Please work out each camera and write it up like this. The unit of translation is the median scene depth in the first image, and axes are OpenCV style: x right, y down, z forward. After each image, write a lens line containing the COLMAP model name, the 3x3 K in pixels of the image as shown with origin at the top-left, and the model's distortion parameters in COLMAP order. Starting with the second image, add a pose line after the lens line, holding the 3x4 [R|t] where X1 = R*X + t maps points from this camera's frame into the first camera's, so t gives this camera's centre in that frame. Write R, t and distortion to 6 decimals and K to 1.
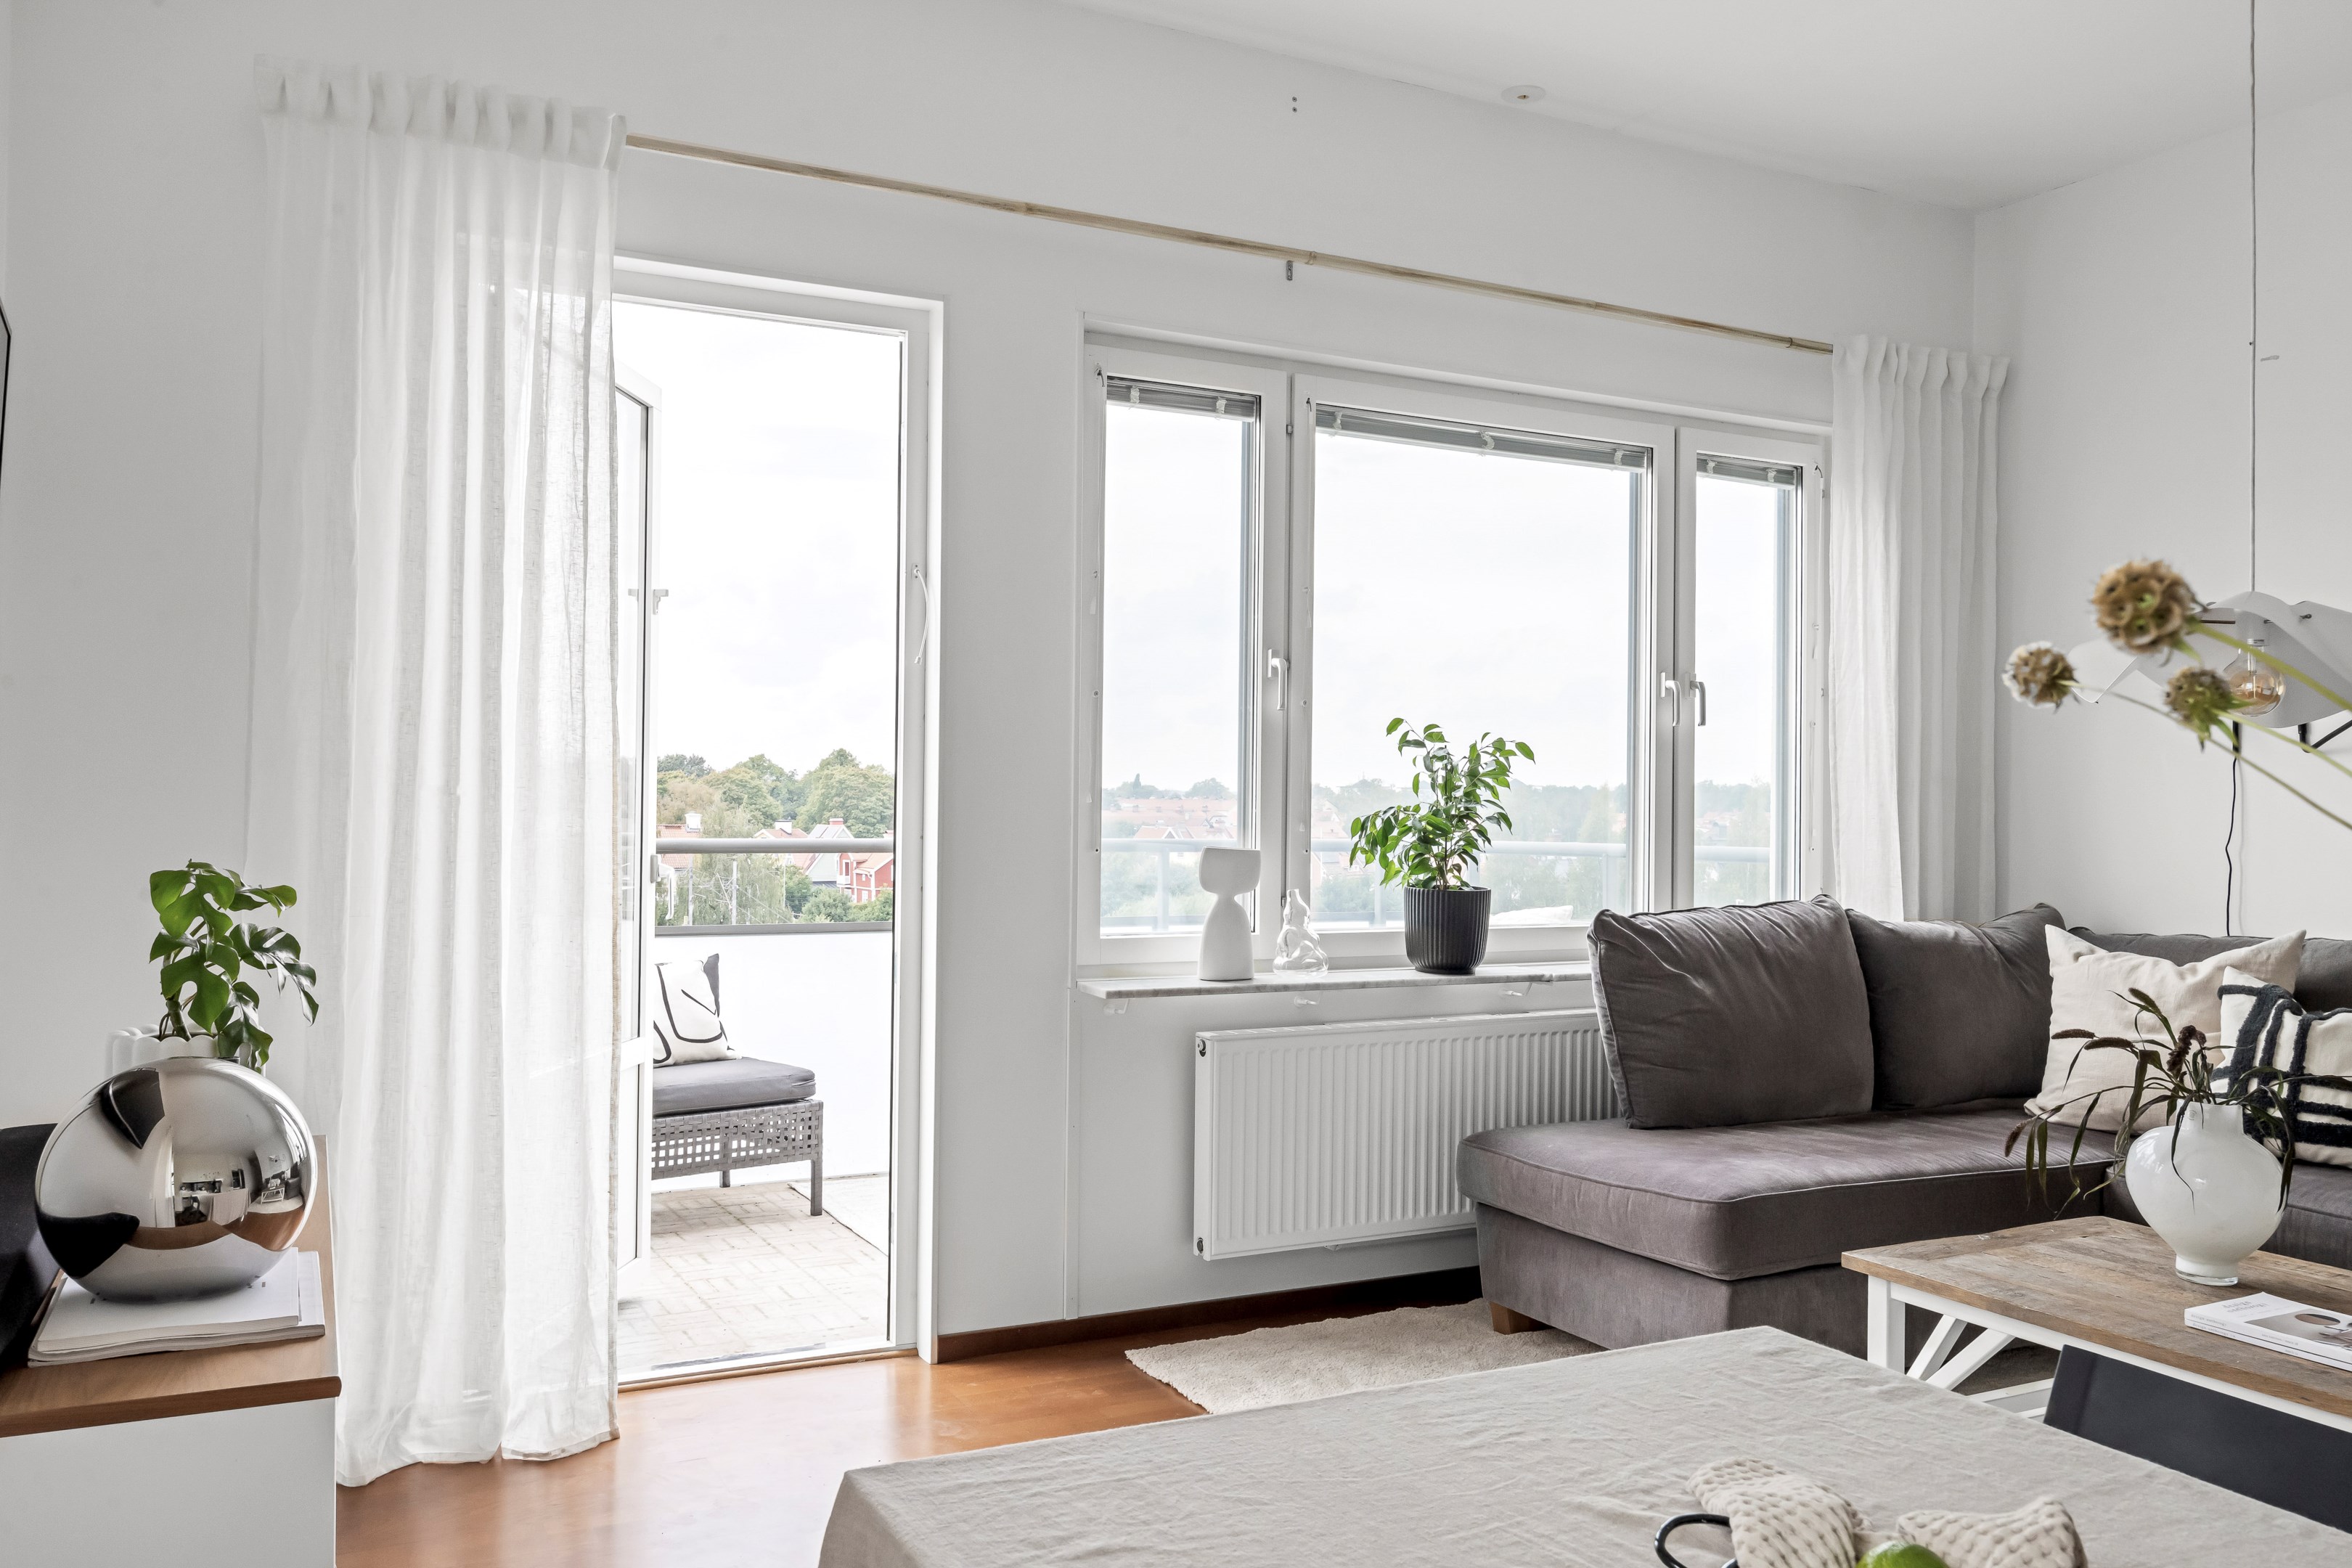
lens RADIAL K [[1788.0, 0, 1175.0], [0, 1788.0, 796.6], [0, 0, 1]] dist [-0.003320, -0.001059]
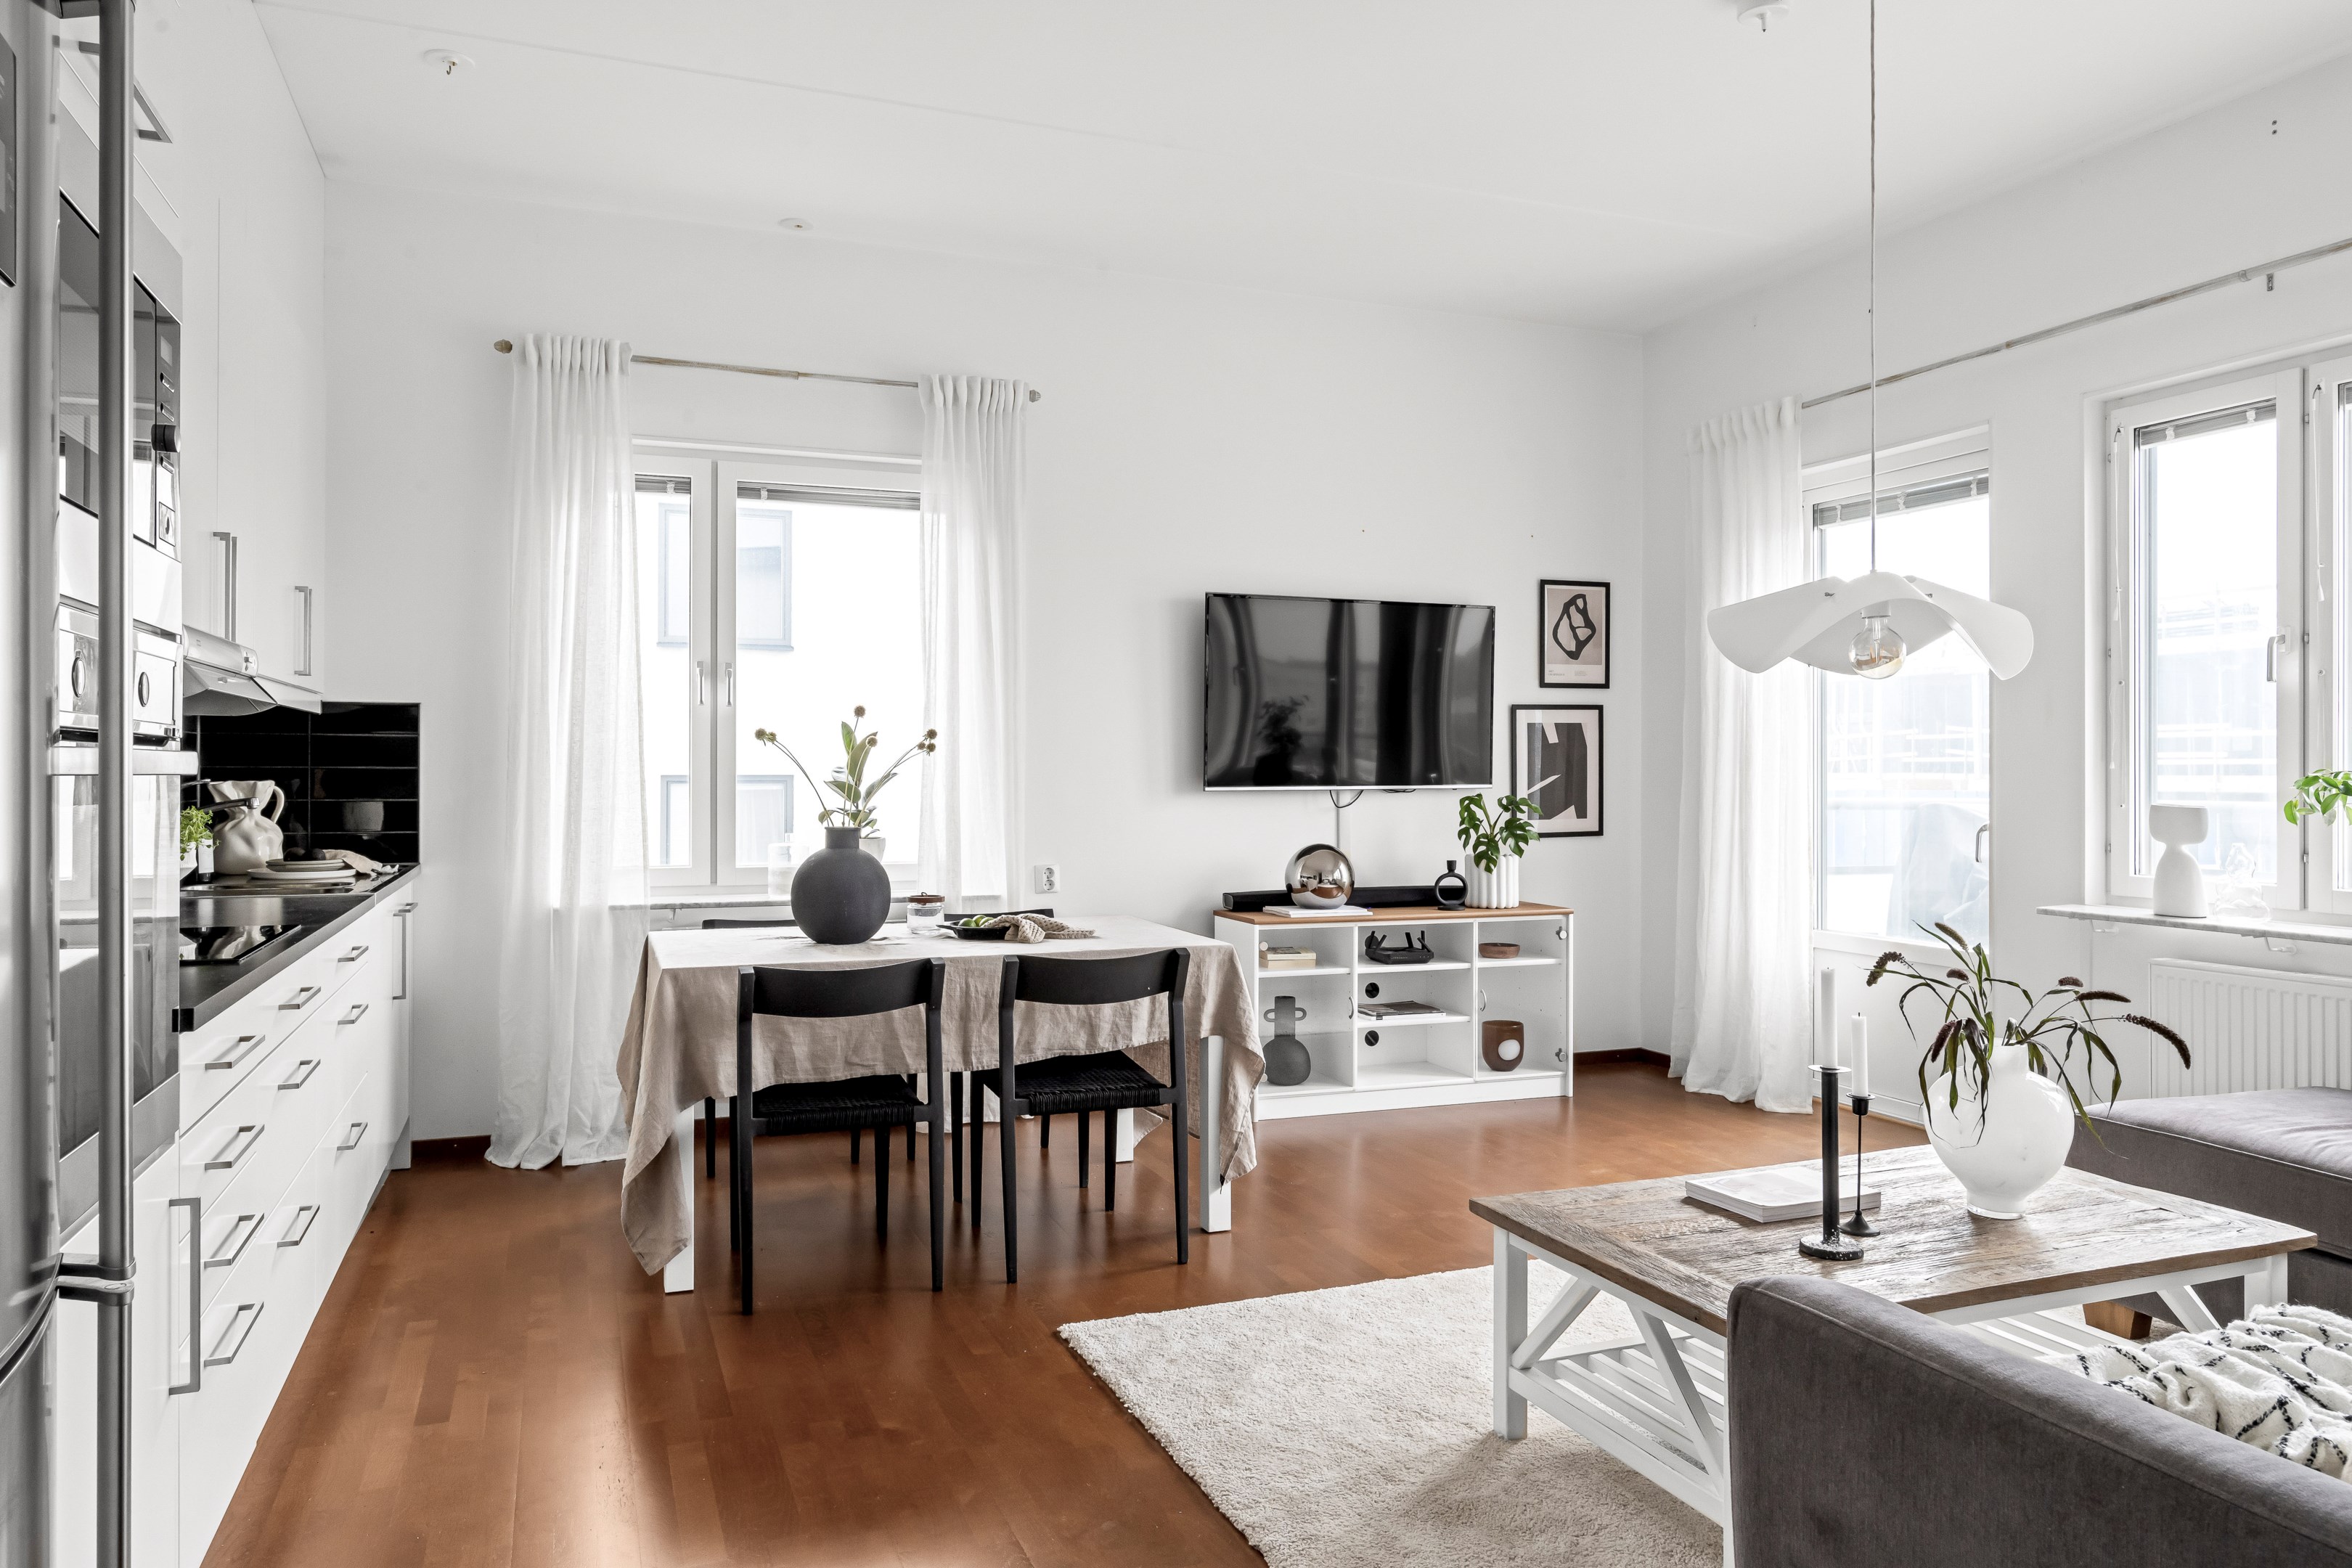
lens RADIAL K [[1605.4, 0, 1177.3], [0, 1605.4, 774.6], [0, 0, 1]] dist [0.000281, -0.002133]
pose [[-0.104622, -0.002731, -0.994508, 1.125823], [0.008064, 0.999961, -0.003594, 0.006362], [0.994479, -0.008395, -0.104596, 0.438172]]
